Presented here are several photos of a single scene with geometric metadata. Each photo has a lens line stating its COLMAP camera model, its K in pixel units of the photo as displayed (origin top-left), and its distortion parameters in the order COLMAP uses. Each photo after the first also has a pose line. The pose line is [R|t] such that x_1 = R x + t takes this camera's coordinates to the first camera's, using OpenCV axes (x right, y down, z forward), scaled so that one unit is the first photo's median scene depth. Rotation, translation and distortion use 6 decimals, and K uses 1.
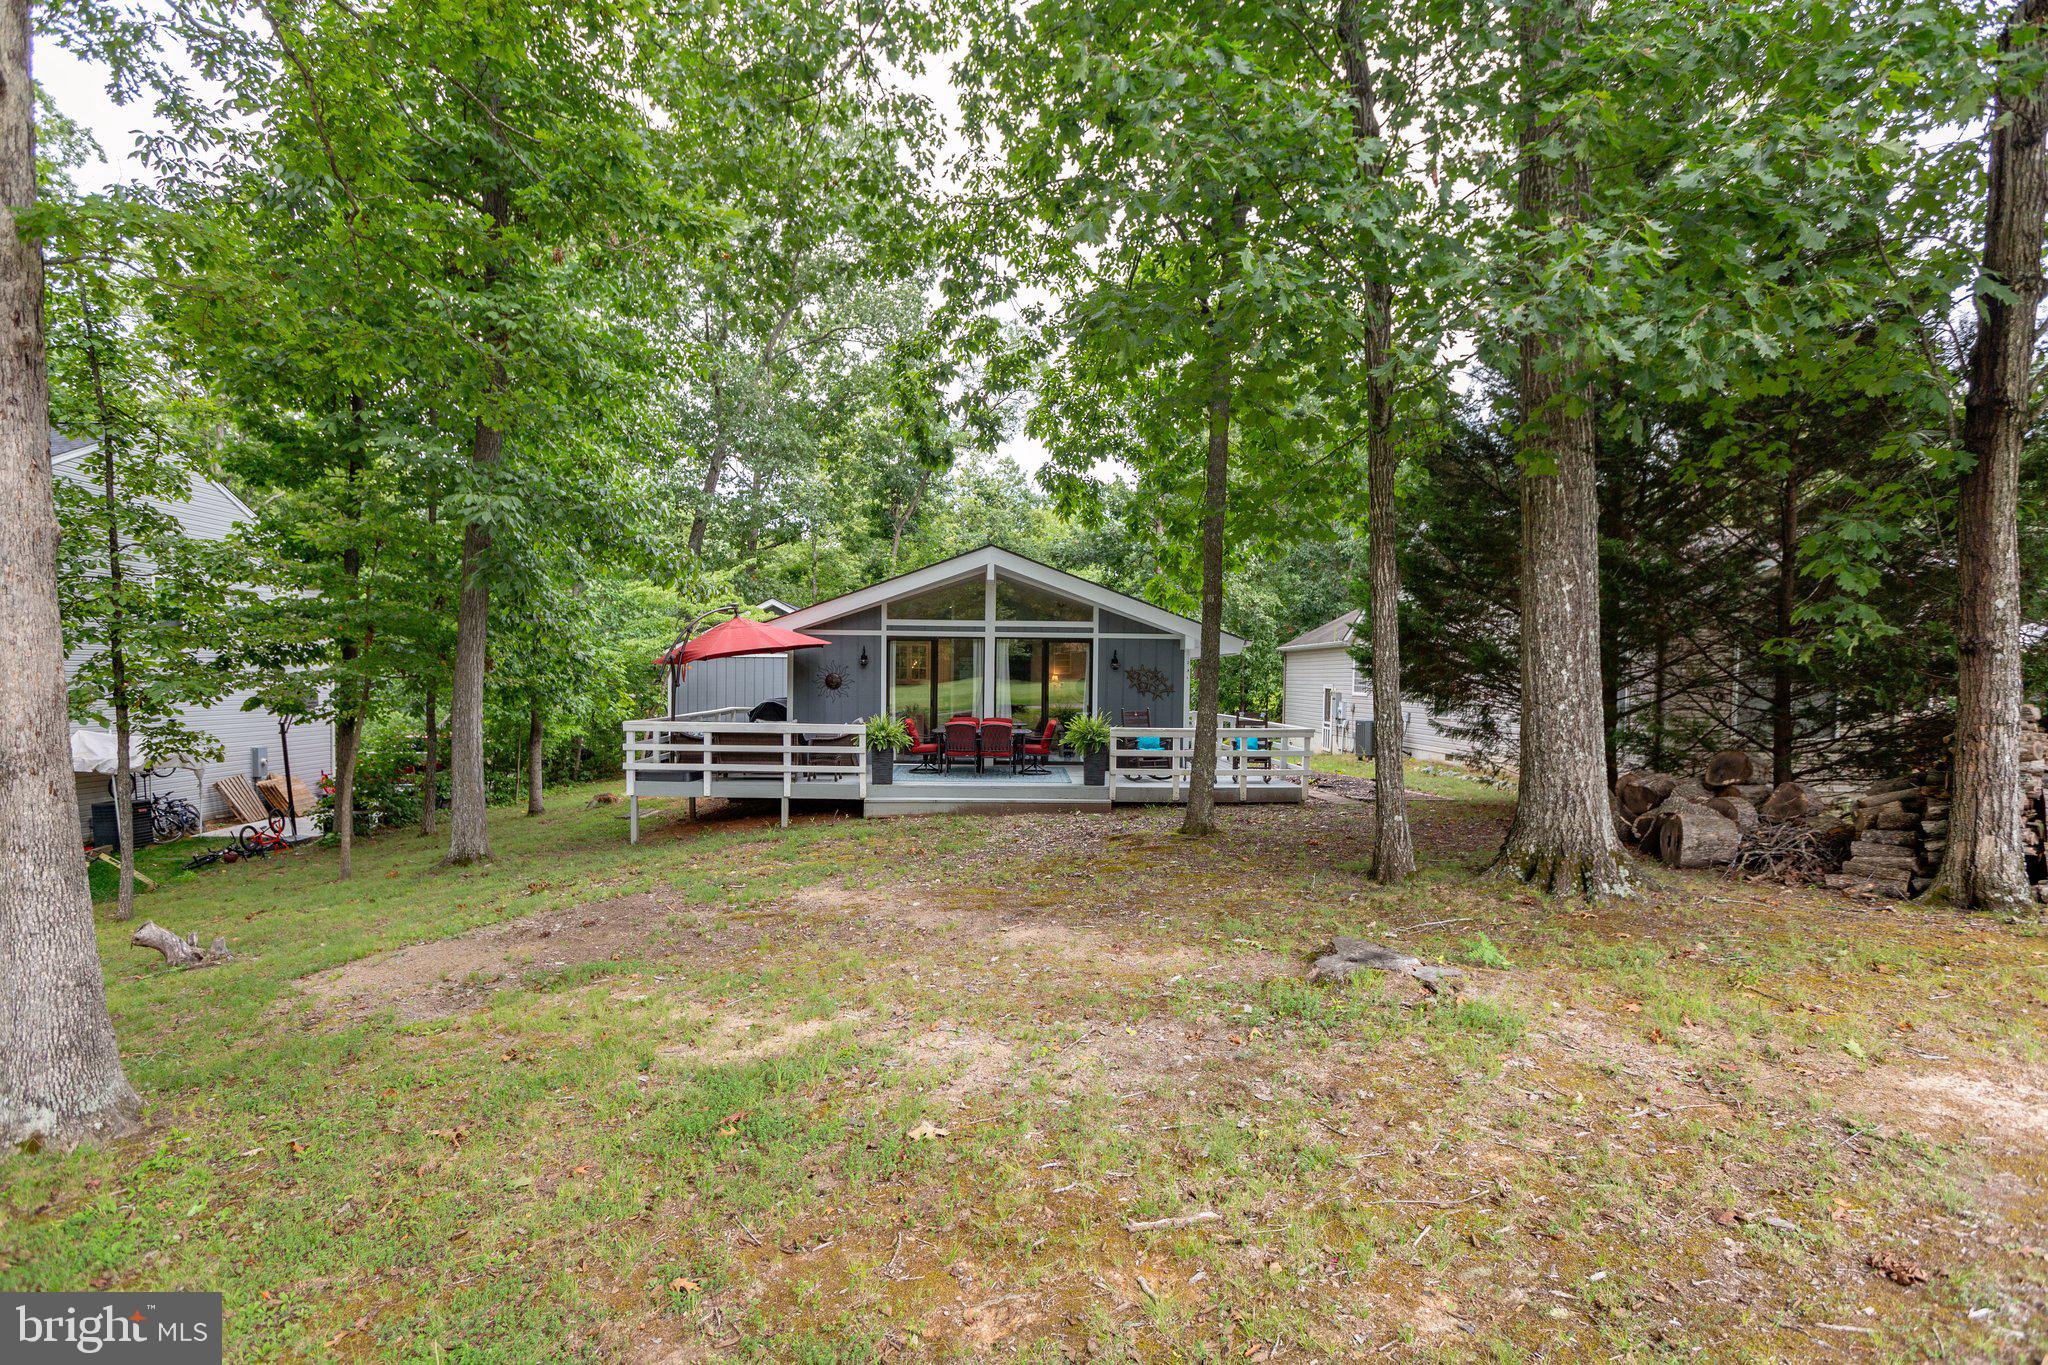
lens RADIAL K [[1032.6, 0, 1037.3], [0, 1032.6, 689.1], [0, 0, 1]] dist [-0.001022, -0.000788]
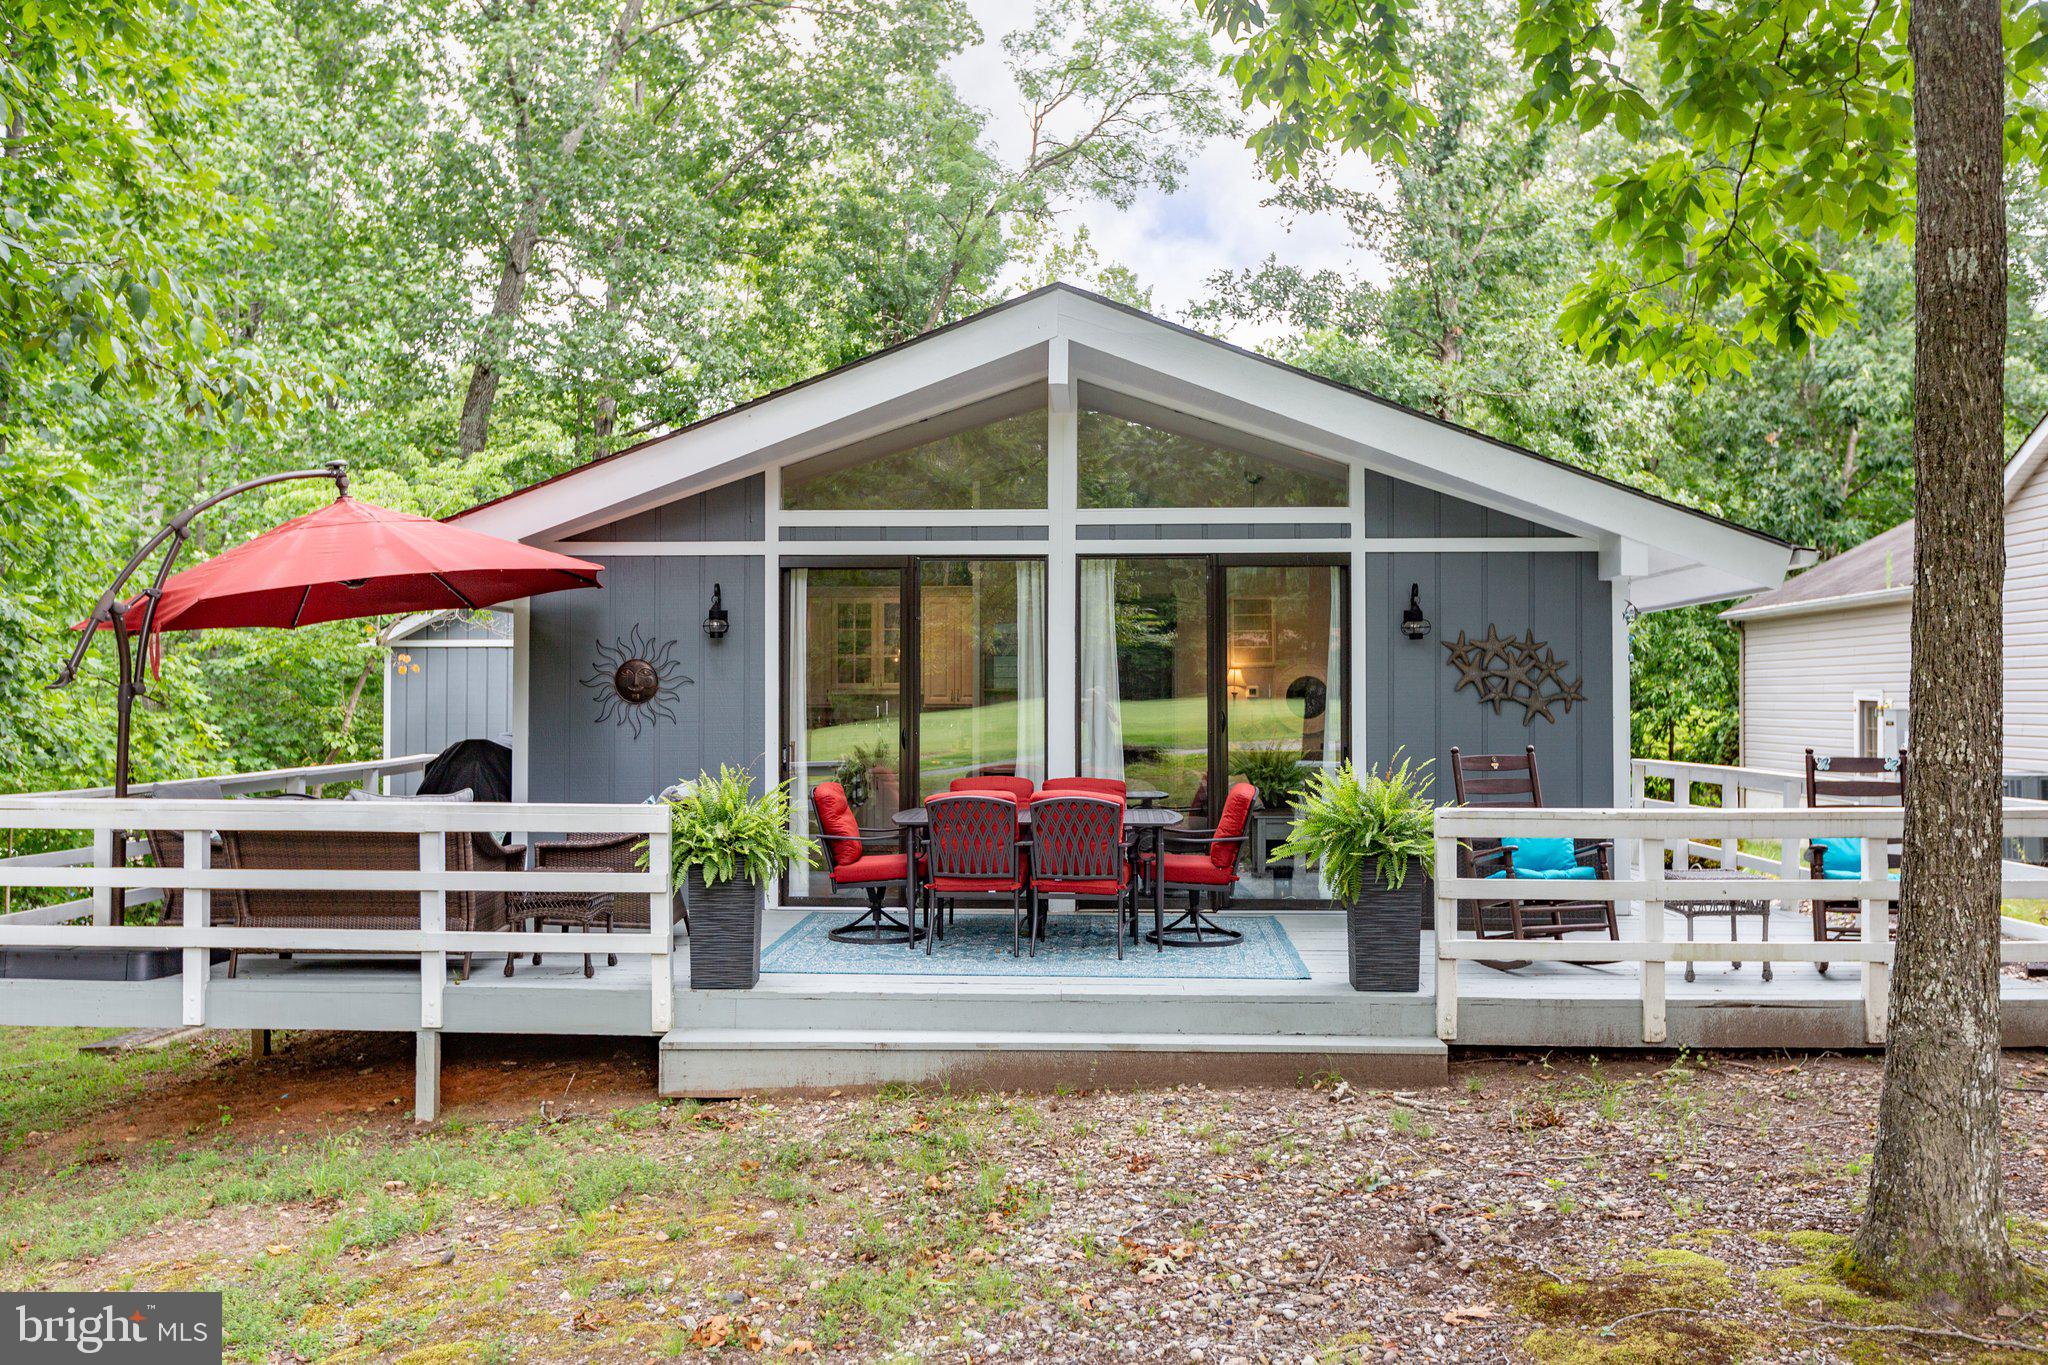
lens RADIAL K [[1788.3, 0, 1024.0], [0, 1788.3, 682.5], [0, 0, 1]] dist [0.008029, -0.000748]
pose [[0.996149, -0.012517, -0.086781, -0.005982], [0.010541, 0.999675, -0.023196, 0.009970], [0.087043, 0.022192, 0.995957, 0.425754]]
